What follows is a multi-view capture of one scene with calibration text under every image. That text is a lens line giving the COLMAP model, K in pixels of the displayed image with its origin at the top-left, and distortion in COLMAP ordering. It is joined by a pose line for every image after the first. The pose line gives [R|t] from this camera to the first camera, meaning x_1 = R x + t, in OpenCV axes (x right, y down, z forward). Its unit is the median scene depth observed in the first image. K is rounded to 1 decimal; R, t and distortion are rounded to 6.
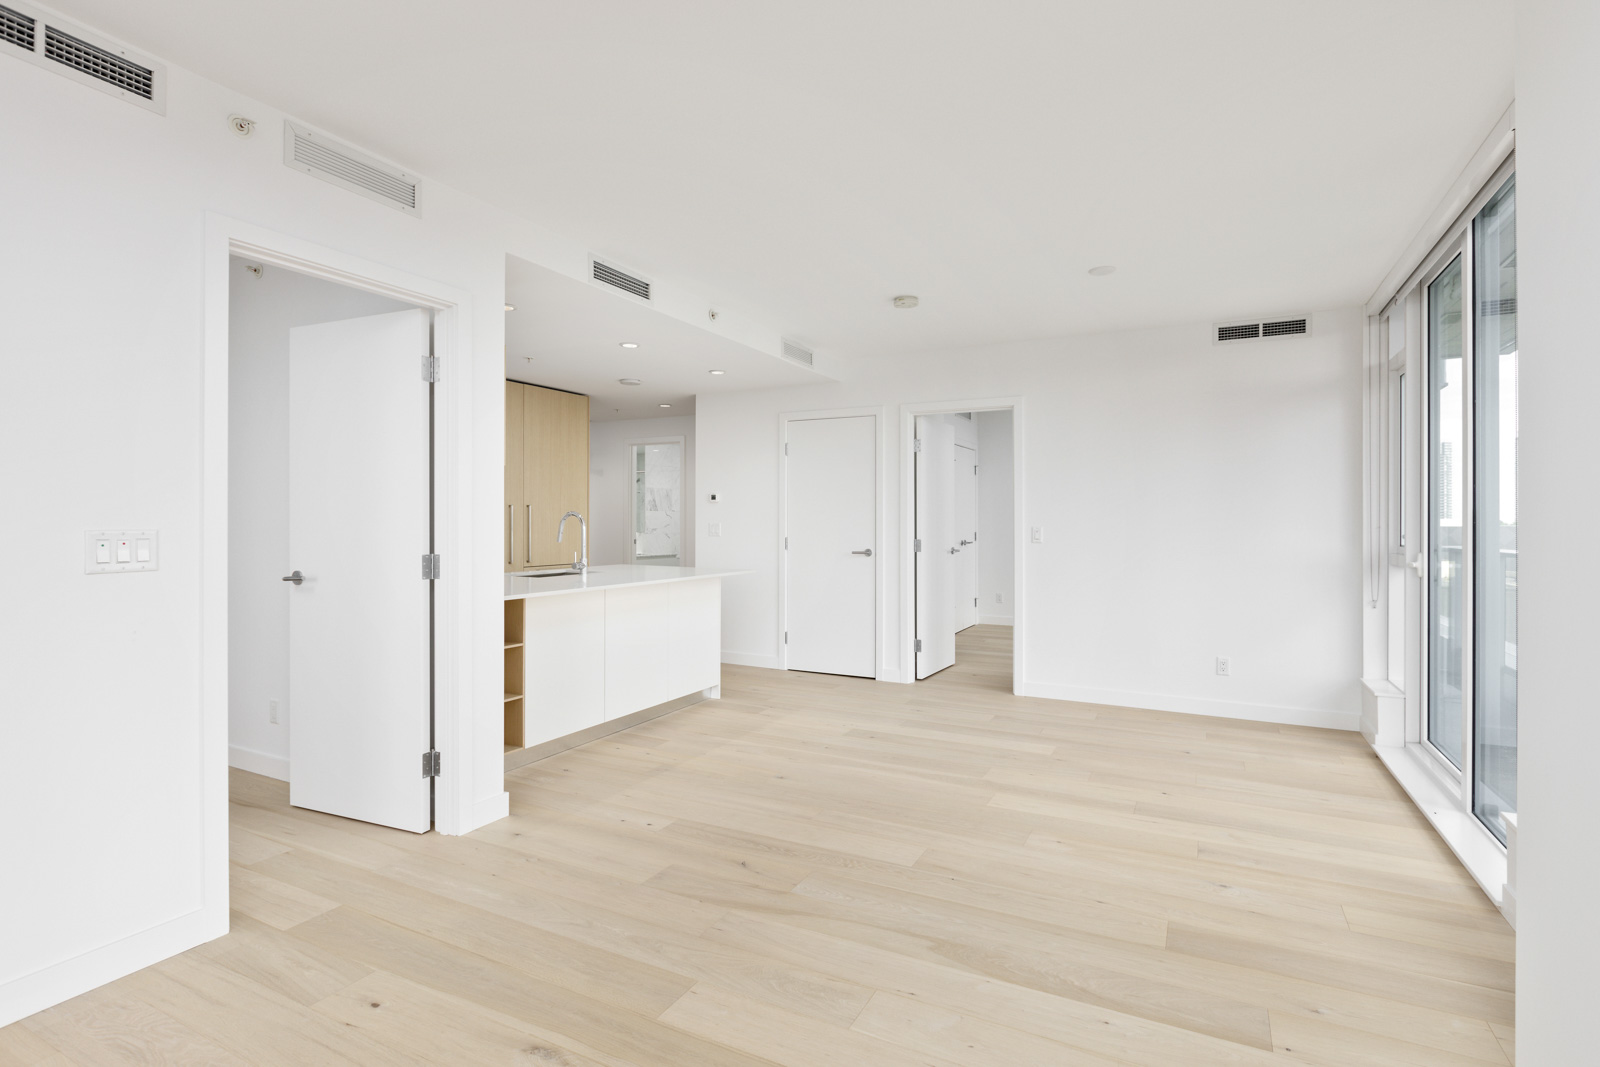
lens RADIAL K [[808.3, 0, 816.0], [0, 808.3, 520.9], [0, 0, 1]] dist [-0.004786, 0.002448]
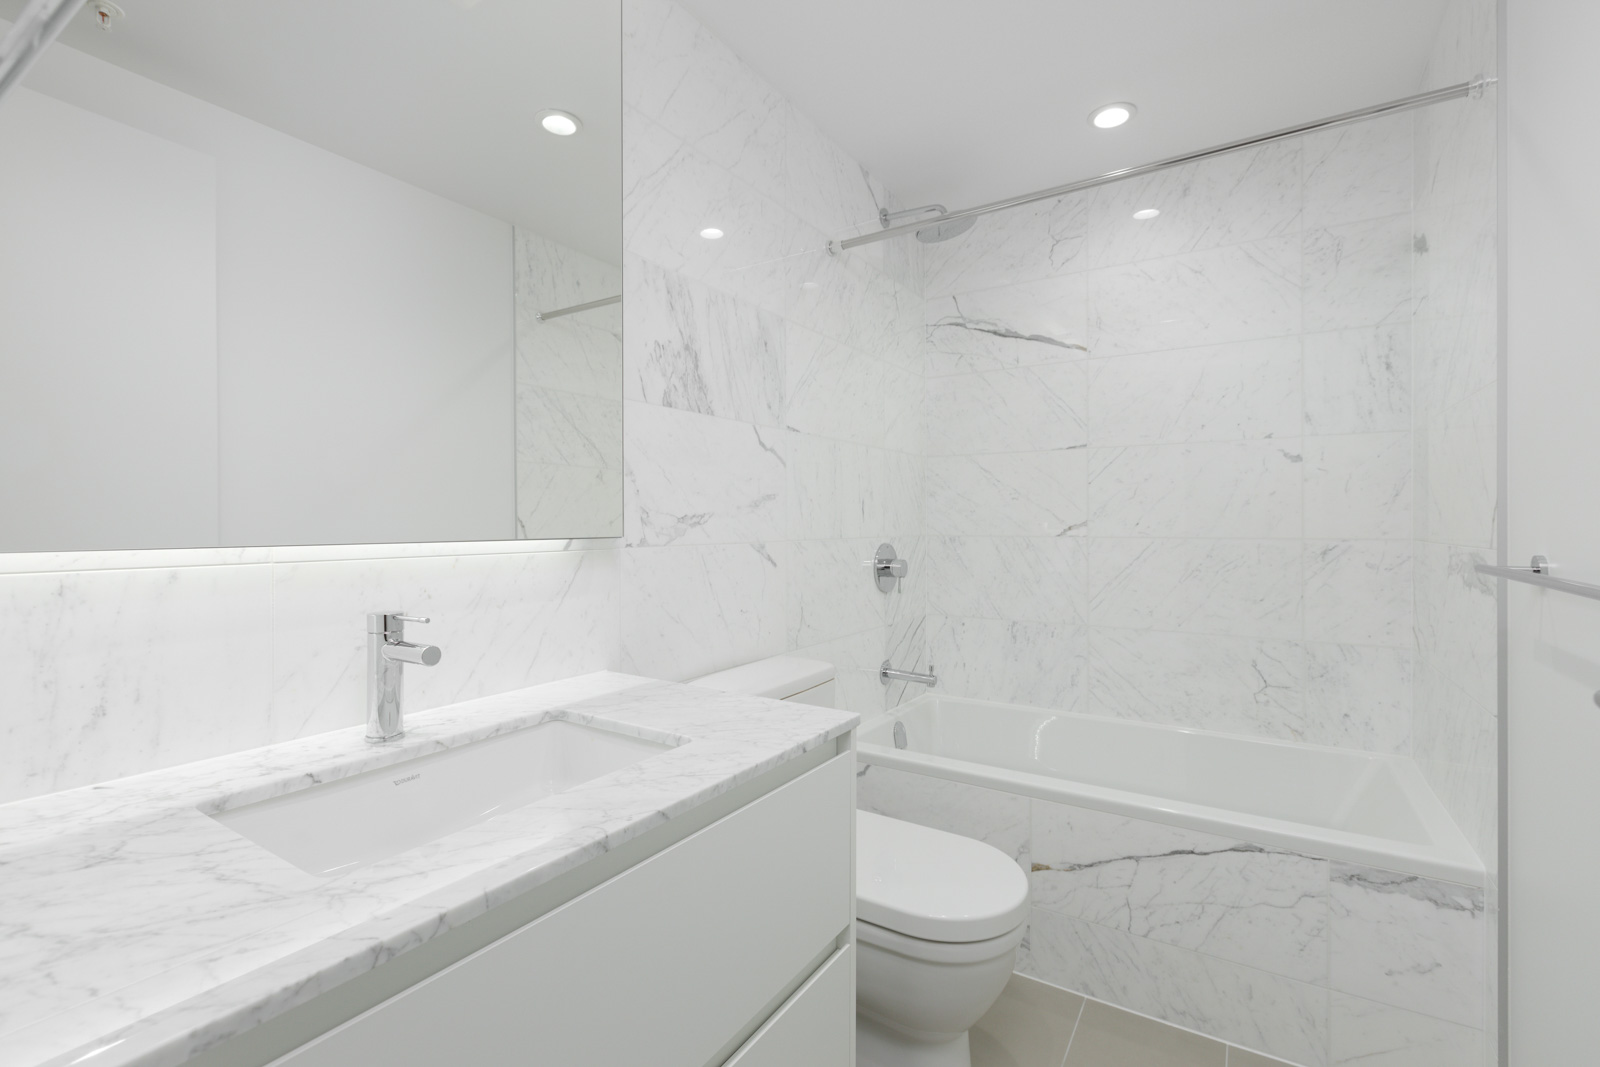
lens RADIAL K [[719.7, 0, 798.7], [0, 719.7, 530.0], [0, 0, 1]] dist [0.015647, 0.001035]
pose [[0.993277, -0.009496, -0.115374, -0.189936], [0.009650, 0.999953, 0.000775, 0.015765], [0.115361, -0.001883, 0.993322, 1.009192]]
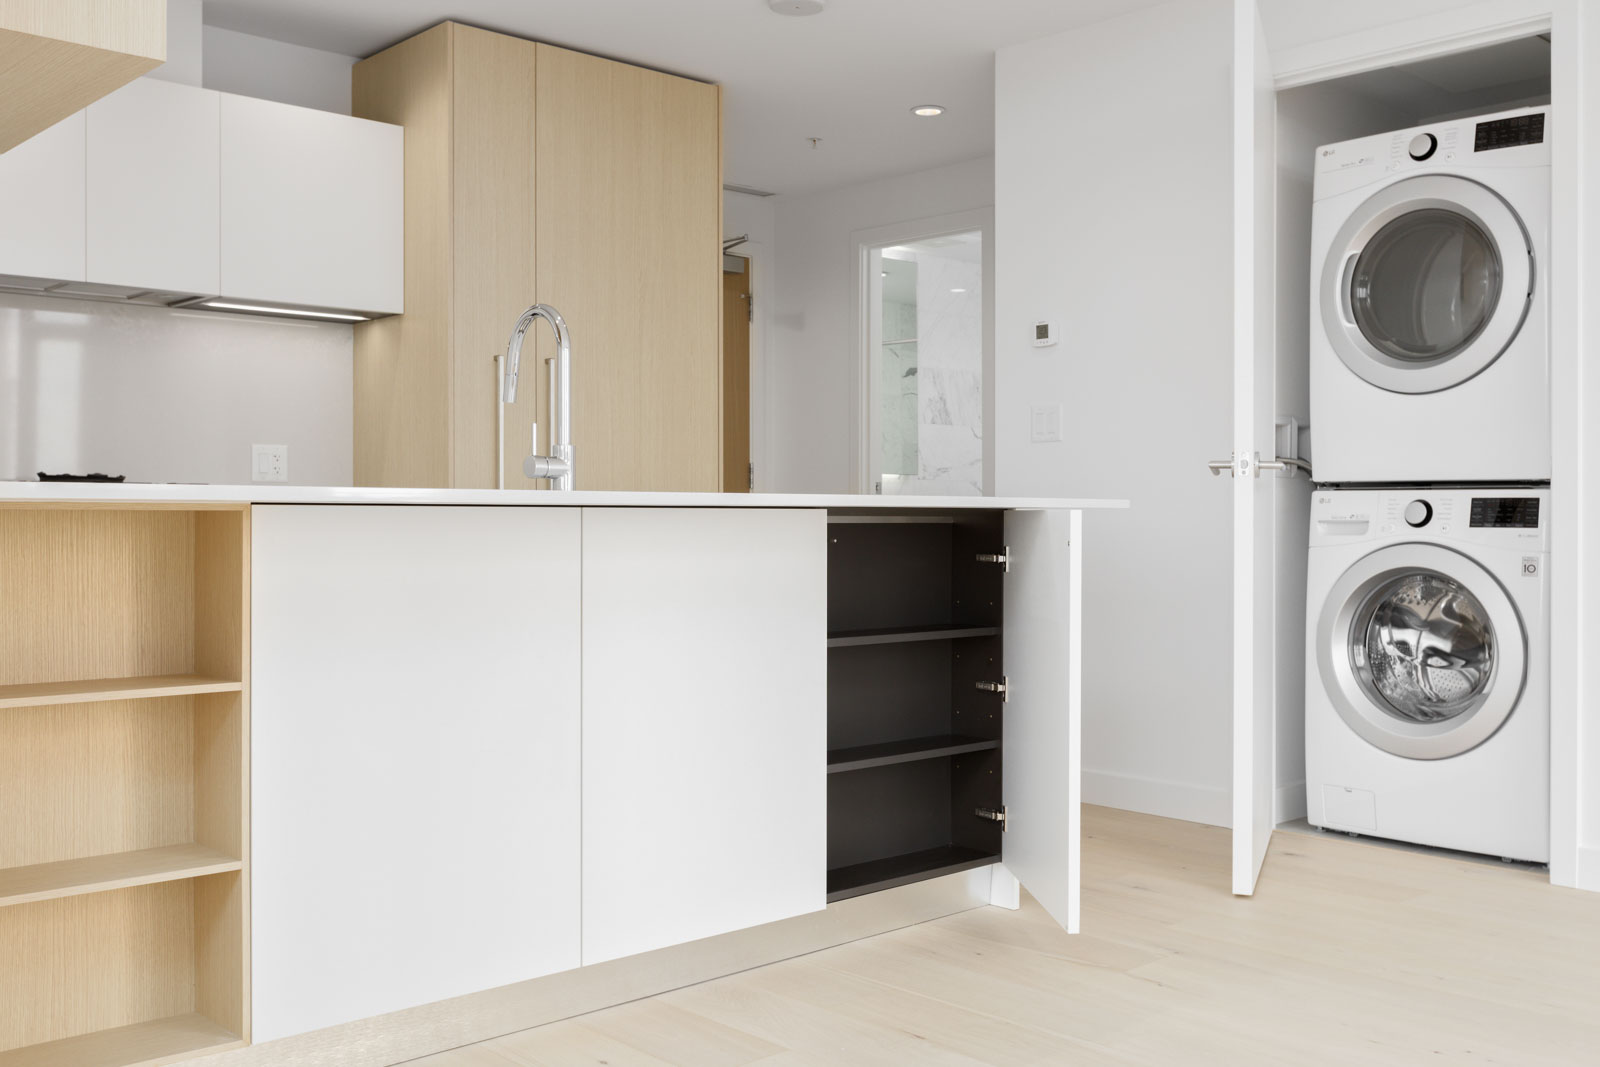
lens RADIAL K [[1563.5, 0, 801.0], [0, 1563.5, 522.5], [0, 0, 1]] dist [-0.003754, 0.000000]
pose [[0.939085, -0.007979, -0.343592, 0.007468], [0.007096, 0.999968, -0.003826, 0.047982], [0.343611, 0.001154, 0.939111, 0.265241]]
